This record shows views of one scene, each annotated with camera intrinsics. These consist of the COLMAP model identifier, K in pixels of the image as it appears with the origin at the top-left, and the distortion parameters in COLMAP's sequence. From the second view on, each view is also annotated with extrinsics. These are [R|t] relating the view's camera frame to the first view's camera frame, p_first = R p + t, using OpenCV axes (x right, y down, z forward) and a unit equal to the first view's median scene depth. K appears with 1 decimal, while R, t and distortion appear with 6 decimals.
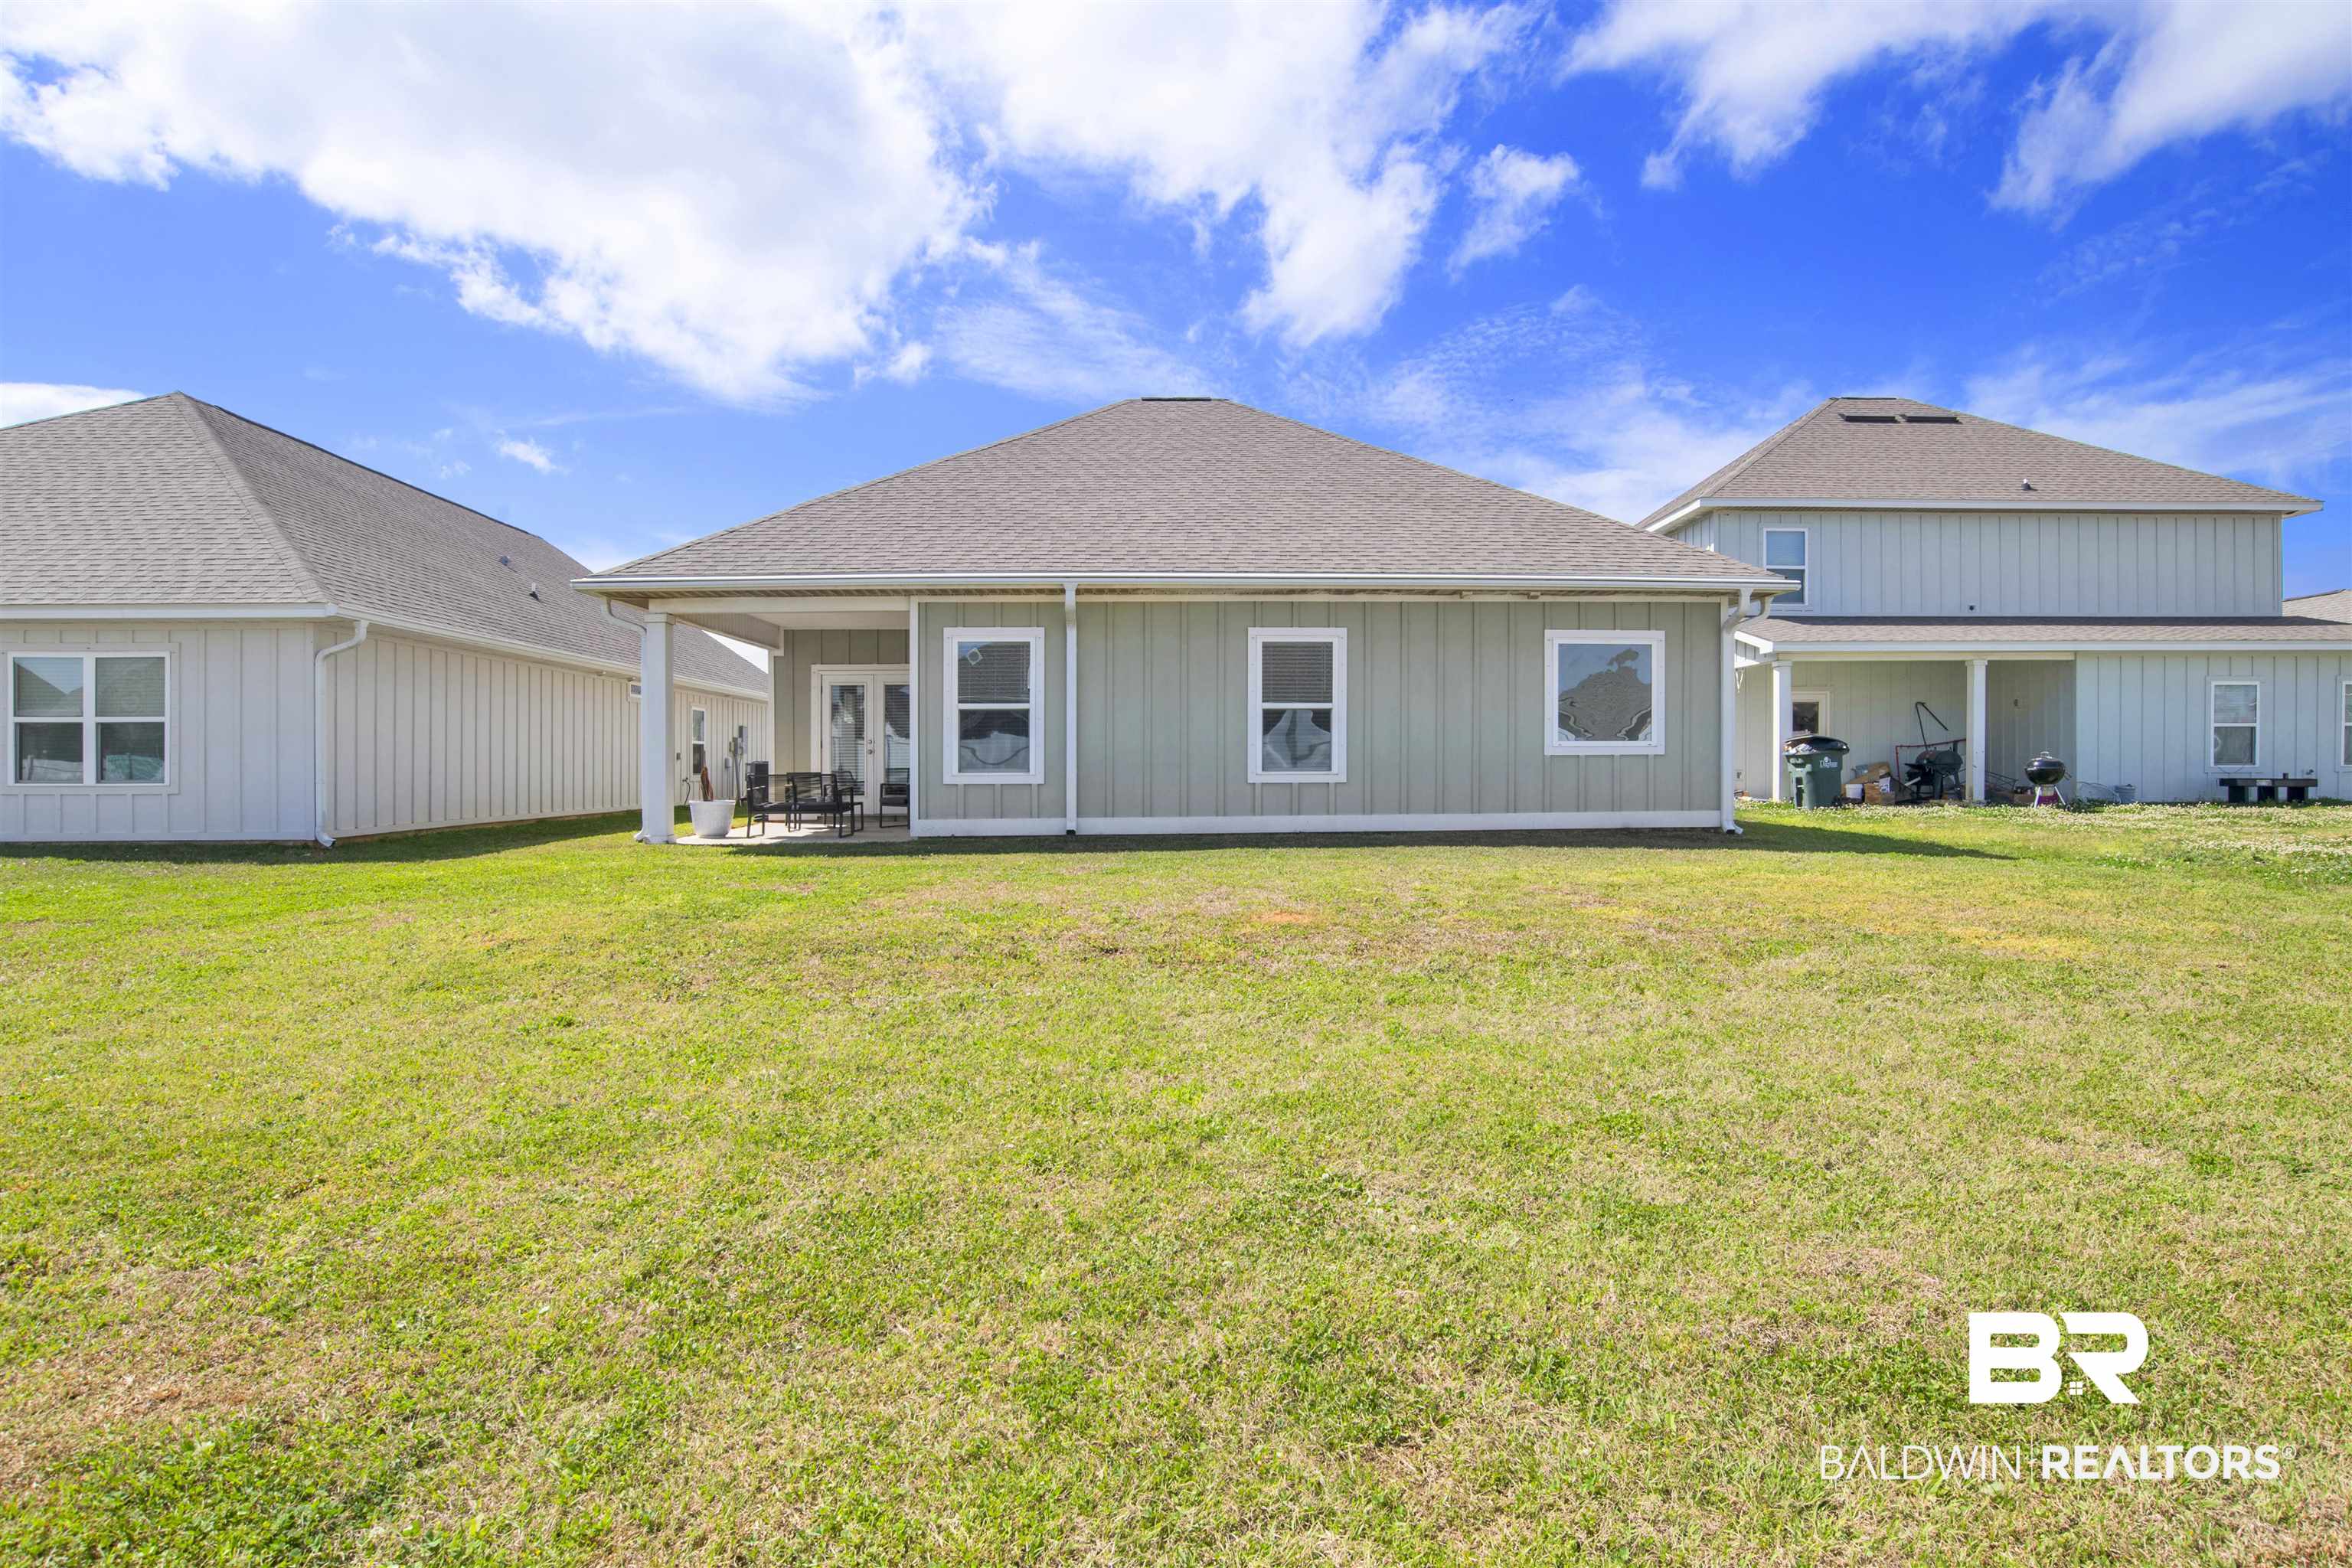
lens RADIAL K [[1247.1, 0, 1196.9], [0, 1247.1, 774.6], [0, 0, 1]] dist [-0.068097, 0.023735]
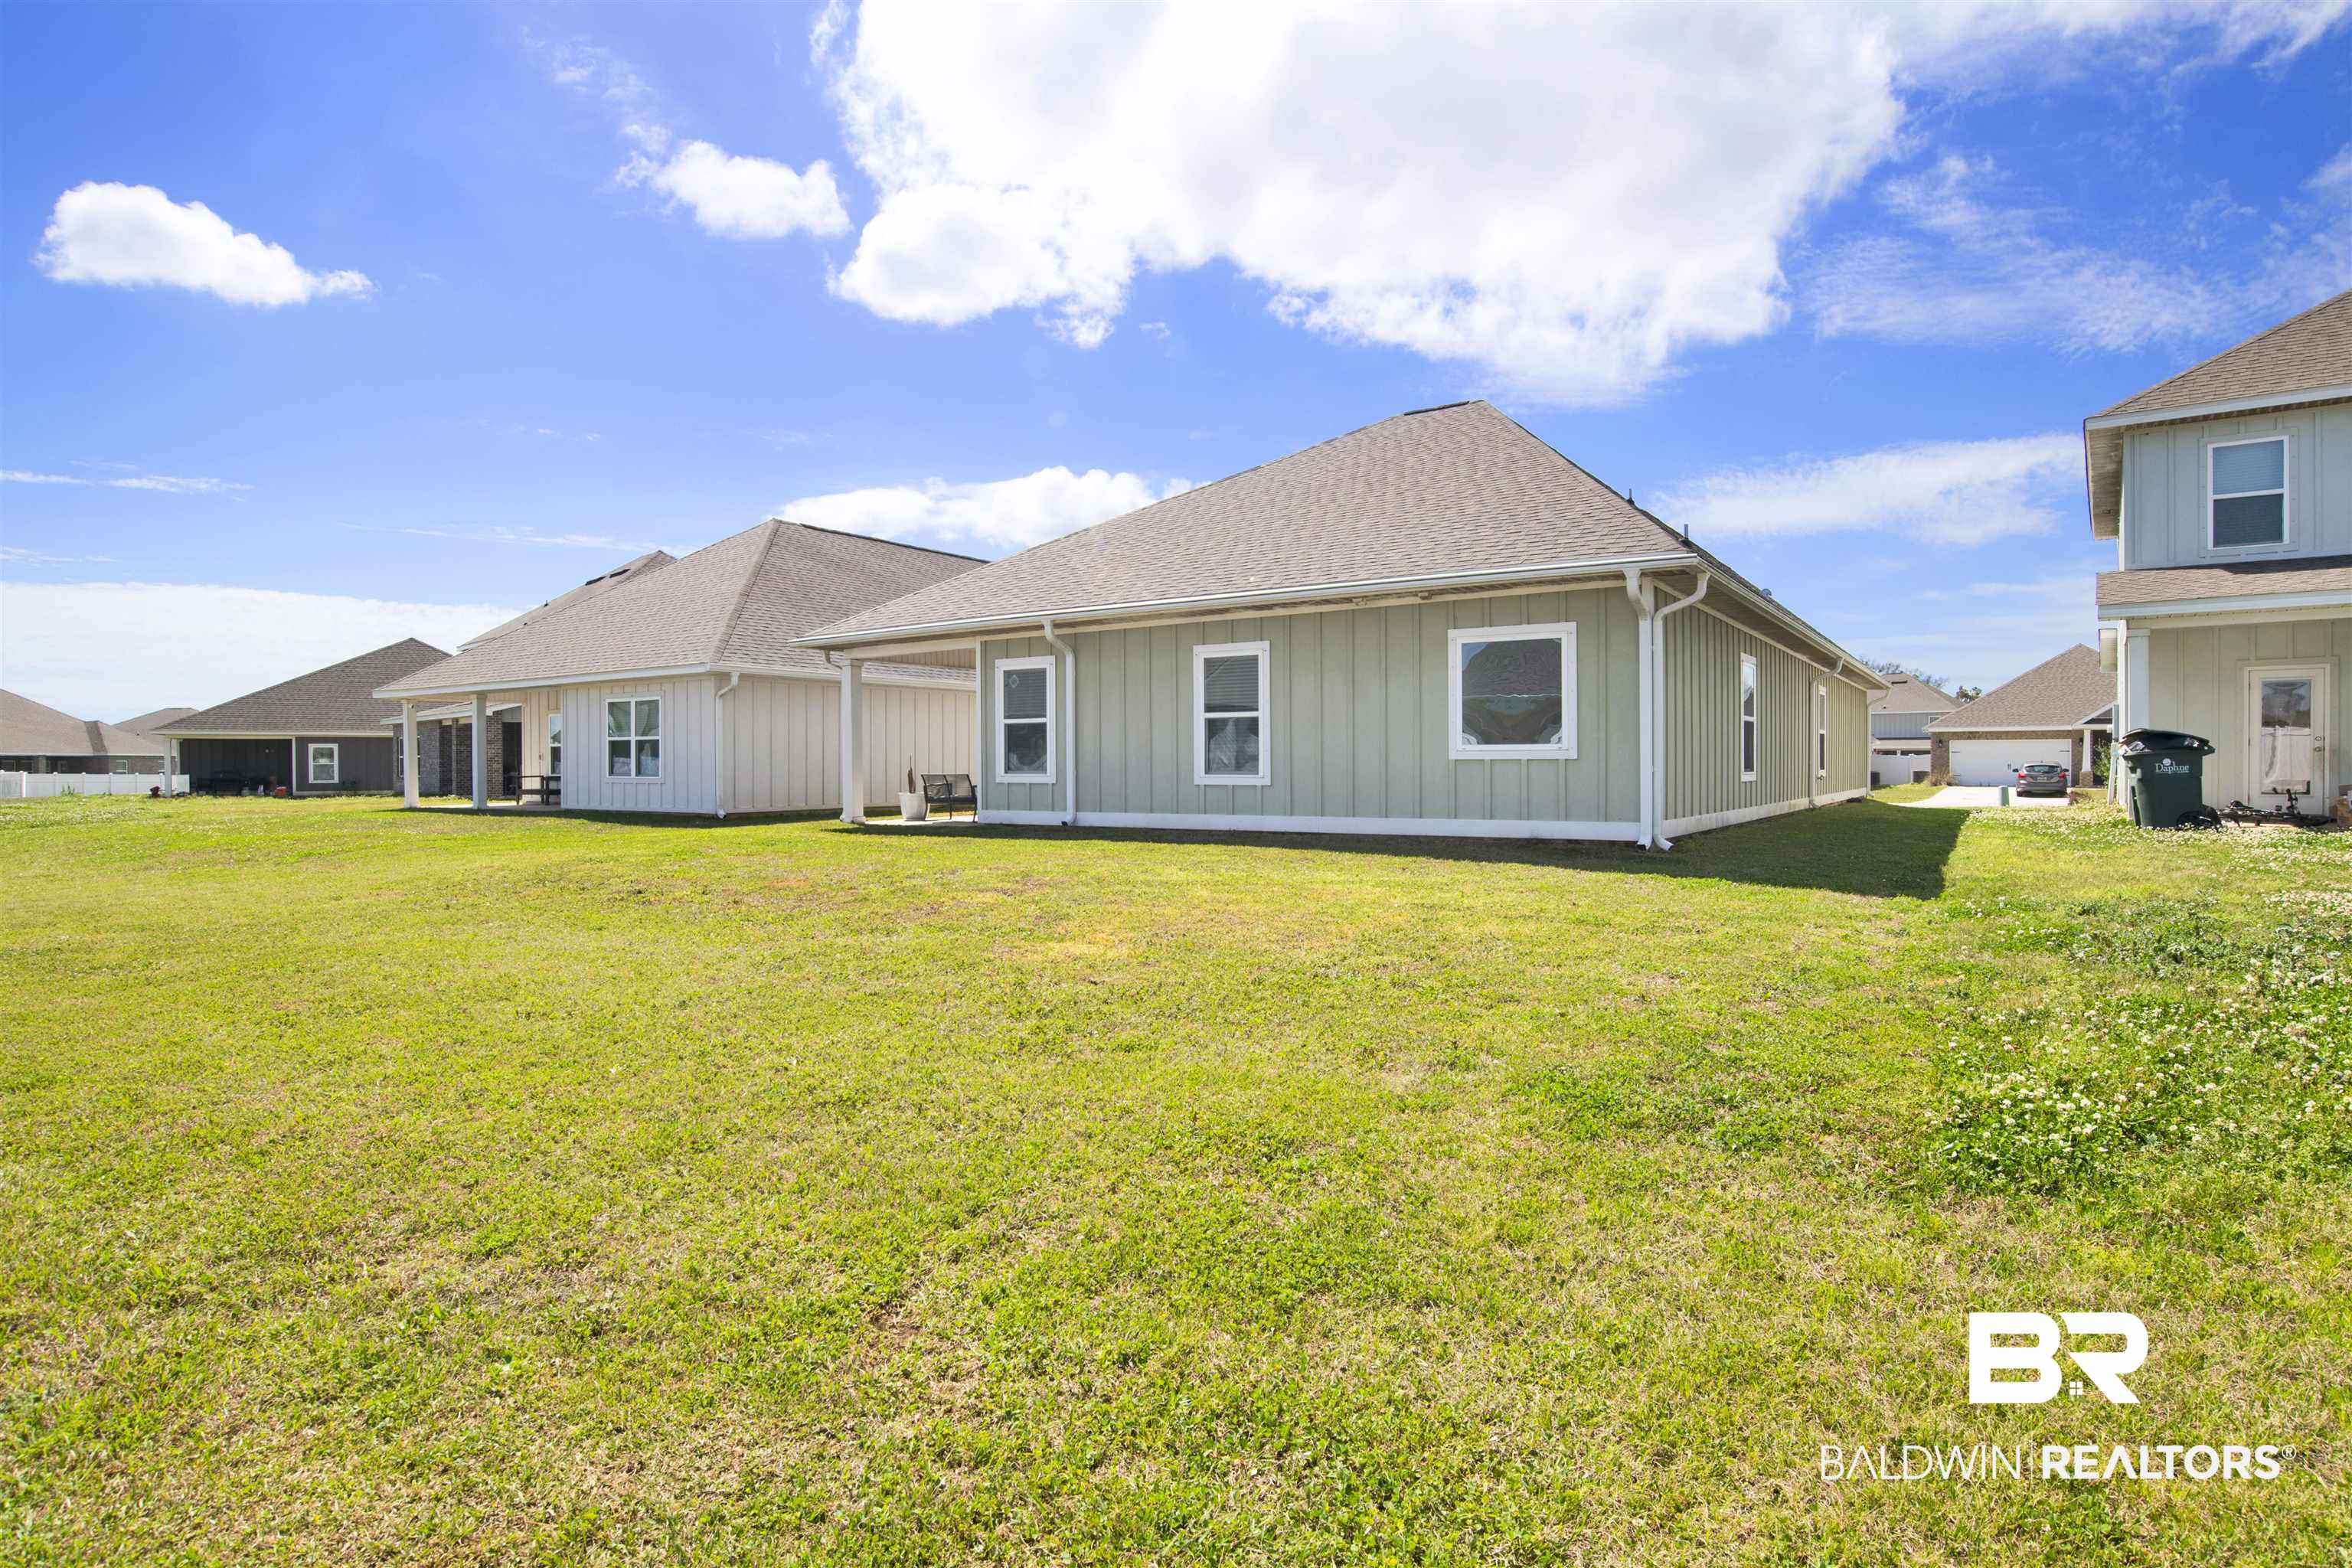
lens RADIAL K [[1277.7, 0, 1177.6], [0, 1277.7, 769.2], [0, 0, 1]] dist [-0.068418, 0.027508]
pose [[0.786491, 0.003672, -0.617591, 0.734340], [-0.008430, 0.999953, -0.004791, -0.001729], [0.617544, 0.008975, 0.786485, 0.092135]]
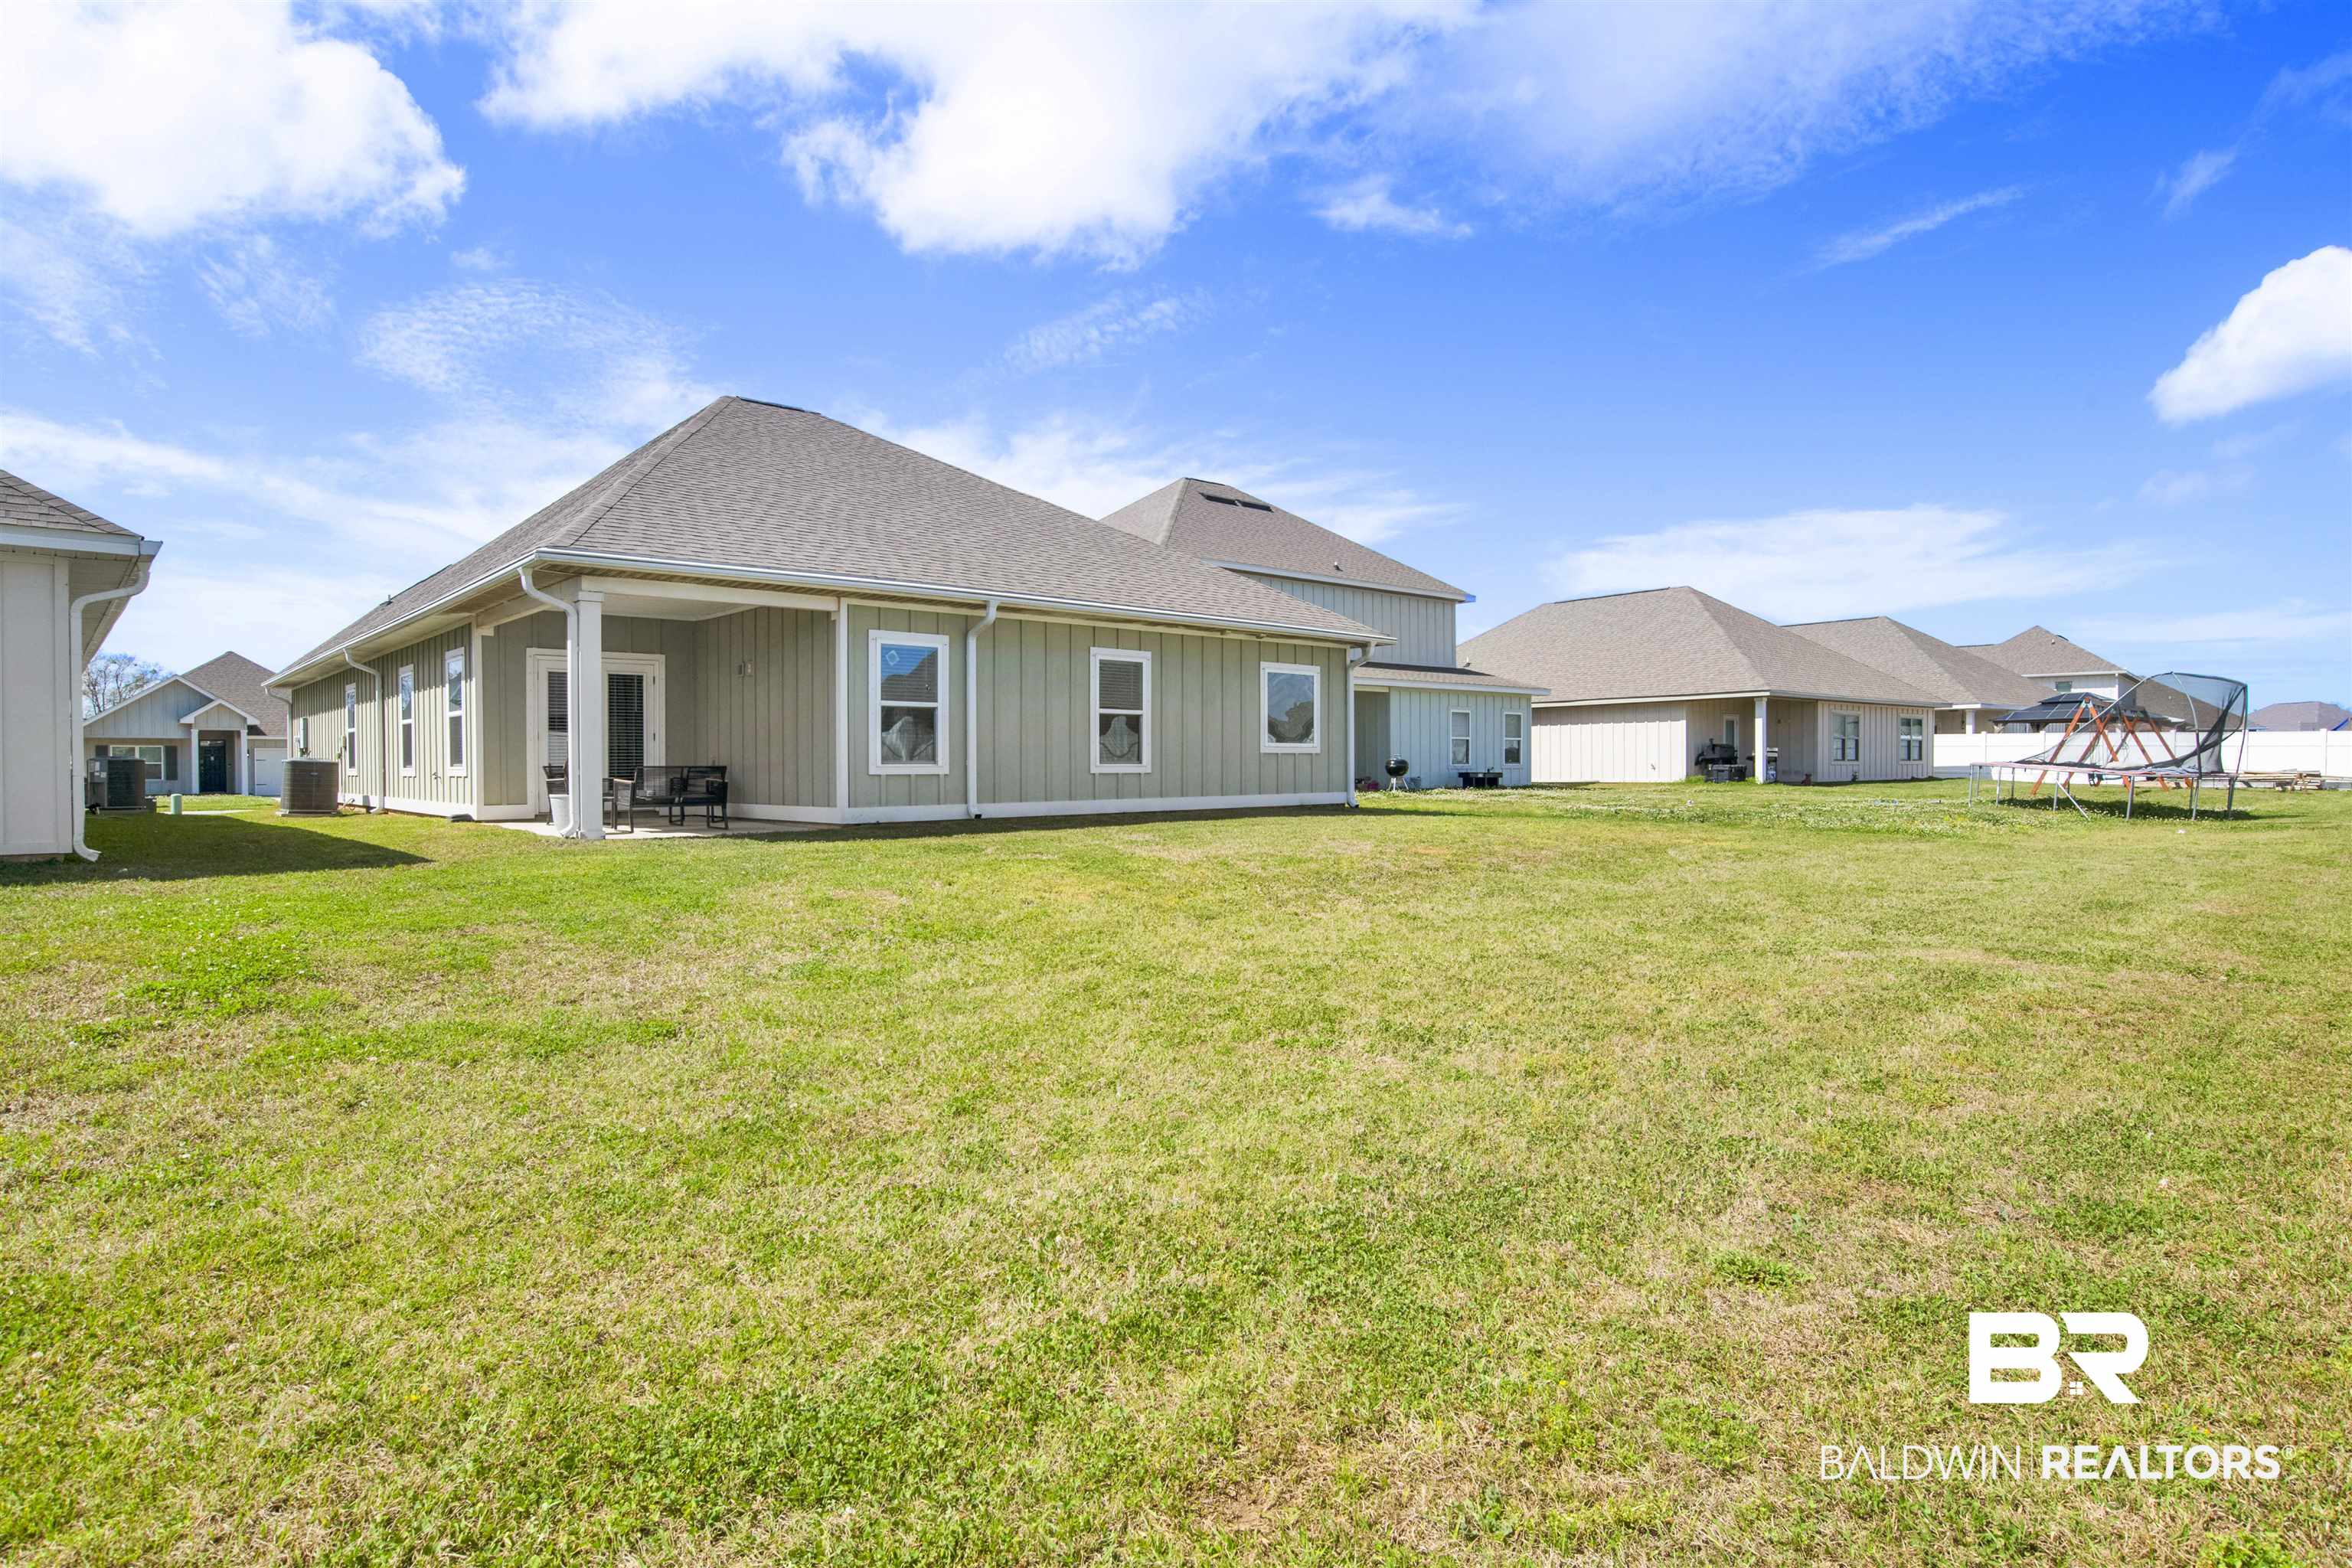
lens RADIAL K [[1239.2, 0, 1185.0], [0, 1239.2, 771.8], [0, 0, 1]] dist [-0.079390, 0.024714]
pose [[0.761218, -0.000579, 0.648496, -0.678786], [0.003856, 0.999986, -0.003634, 0.009926], [-0.648485, 0.005267, 0.761209, 0.010712]]
